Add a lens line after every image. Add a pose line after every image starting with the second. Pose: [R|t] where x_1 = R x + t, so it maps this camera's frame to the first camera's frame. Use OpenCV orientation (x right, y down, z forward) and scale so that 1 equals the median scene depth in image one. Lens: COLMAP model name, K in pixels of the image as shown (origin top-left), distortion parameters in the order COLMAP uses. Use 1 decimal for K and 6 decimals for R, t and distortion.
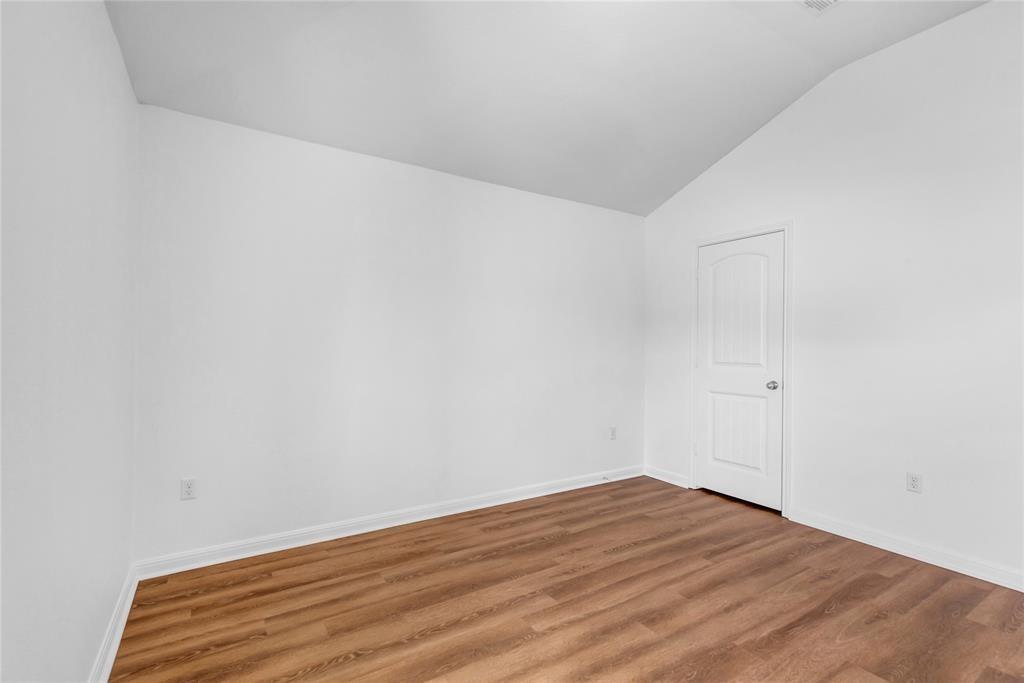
lens RADIAL K [[465.4, 0, 521.9], [0, 465.4, 336.4], [0, 0, 1]] dist [0.010468, -0.001362]
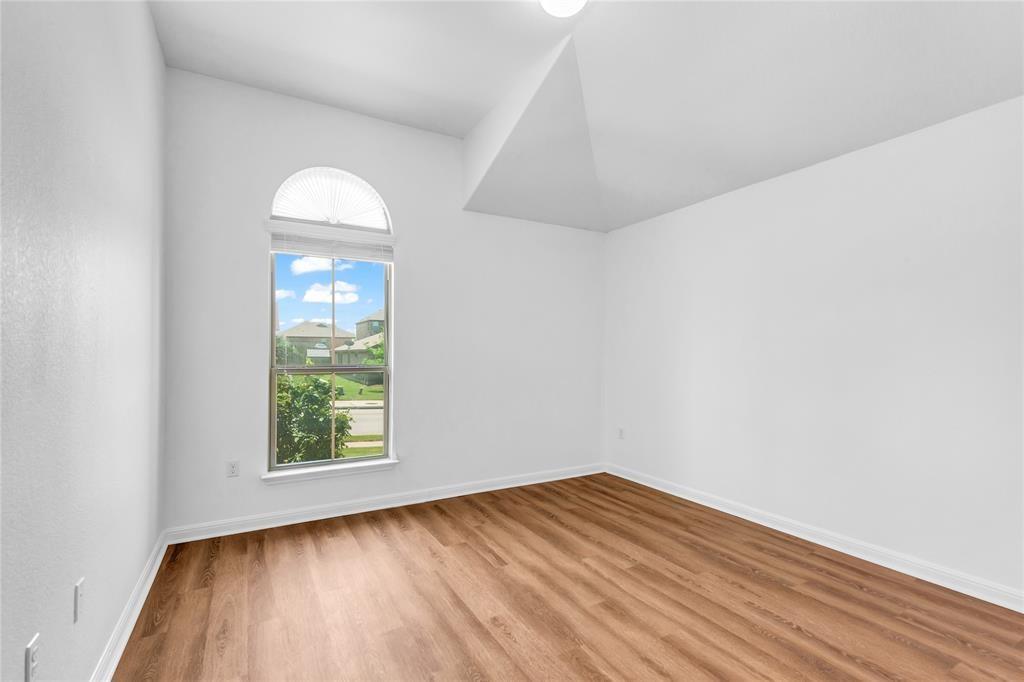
lens RADIAL K [[465.4, 0, 523.2], [0, 465.4, 347.9], [0, 0, 1]] dist [0.010468, -0.001362]
pose [[-0.033743, -0.014717, -0.999322, 1.096459], [0.016528, 0.999747, -0.015282, 0.016943], [0.999294, -0.017033, -0.033491, 0.677372]]
